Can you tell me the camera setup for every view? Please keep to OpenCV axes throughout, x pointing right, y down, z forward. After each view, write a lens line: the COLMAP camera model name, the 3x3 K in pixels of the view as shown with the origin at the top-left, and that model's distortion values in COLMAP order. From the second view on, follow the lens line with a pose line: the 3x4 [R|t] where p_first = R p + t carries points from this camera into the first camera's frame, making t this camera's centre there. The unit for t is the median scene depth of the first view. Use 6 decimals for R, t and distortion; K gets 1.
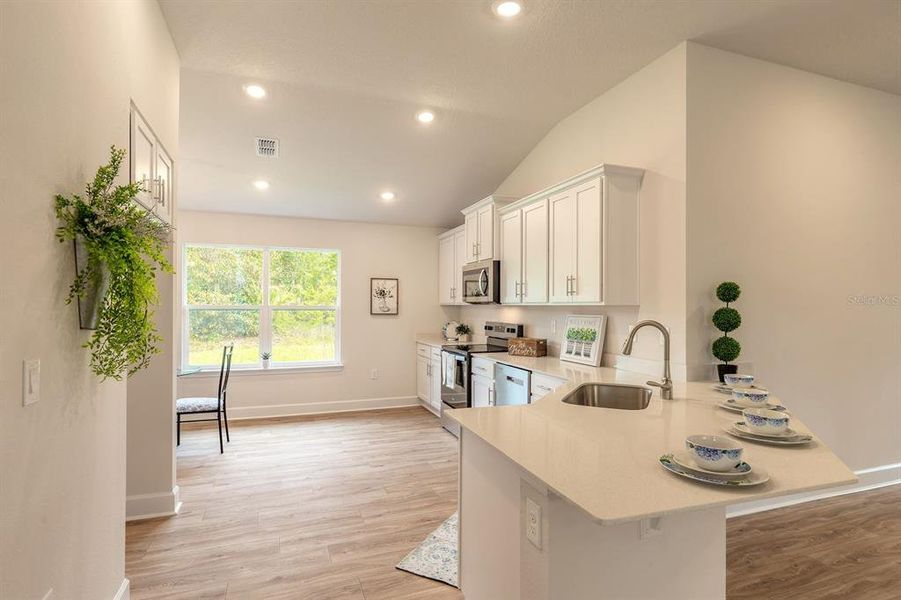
lens RADIAL K [[471.1, 0, 448.1], [0, 471.1, 307.0], [0, 0, 1]] dist [0.003116, -0.000502]
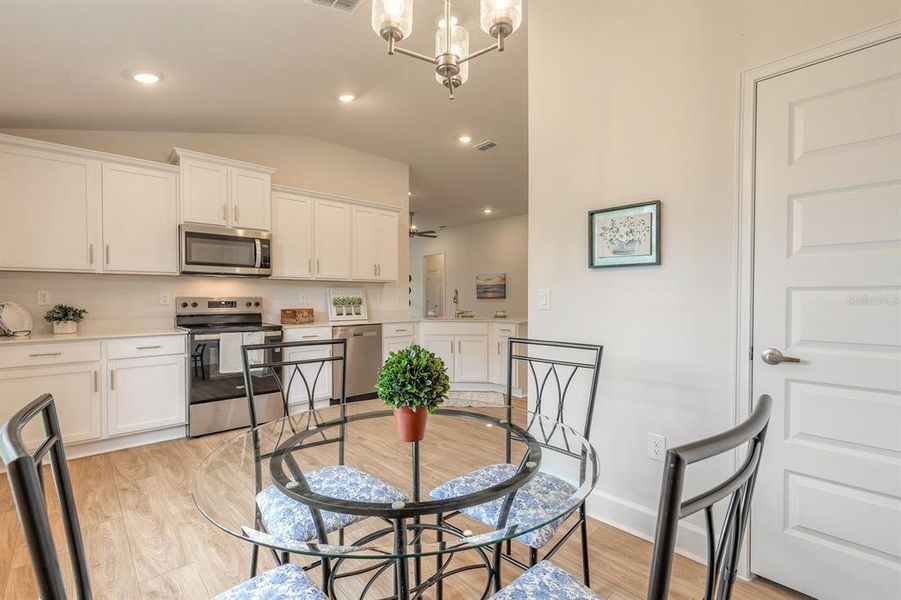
lens RADIAL K [[406.5, 0, 451.2], [0, 406.5, 303.0], [0, 0, 1]] dist [0.009548, -0.002568]
pose [[-0.388087, -0.014227, 0.921513, -1.049192], [0.002608, 0.999860, 0.016535, 0.043819], [-0.921619, 0.008820, -0.387995, 1.211369]]
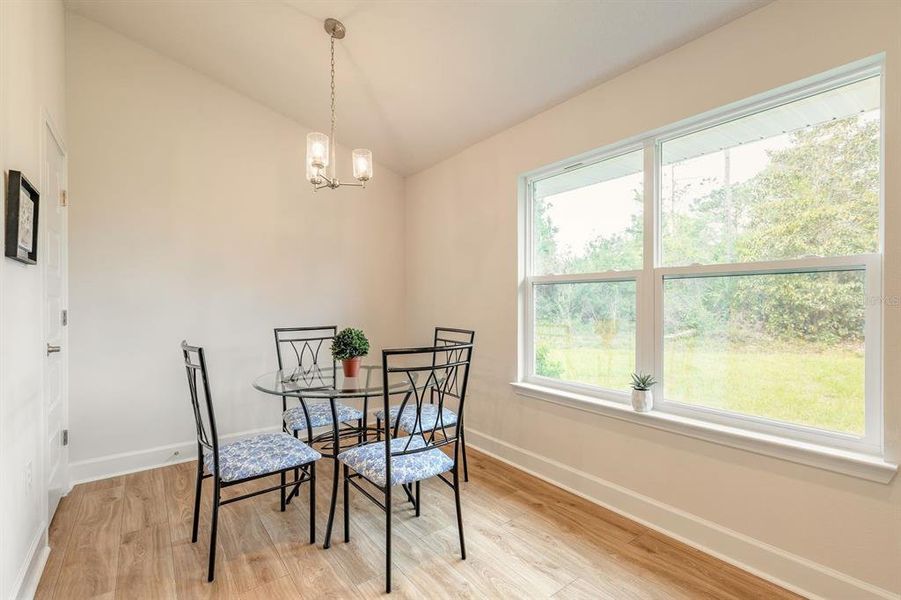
lens RADIAL K [[406.5, 0, 447.4], [0, 406.5, 302.5], [0, 0, 1]] dist [0.009548, -0.002568]
pose [[0.290640, 0.000366, -0.956832, -0.112108], [-0.004236, 0.999991, -0.000904, 0.044998], [0.956823, 0.004316, 0.290639, 1.078427]]
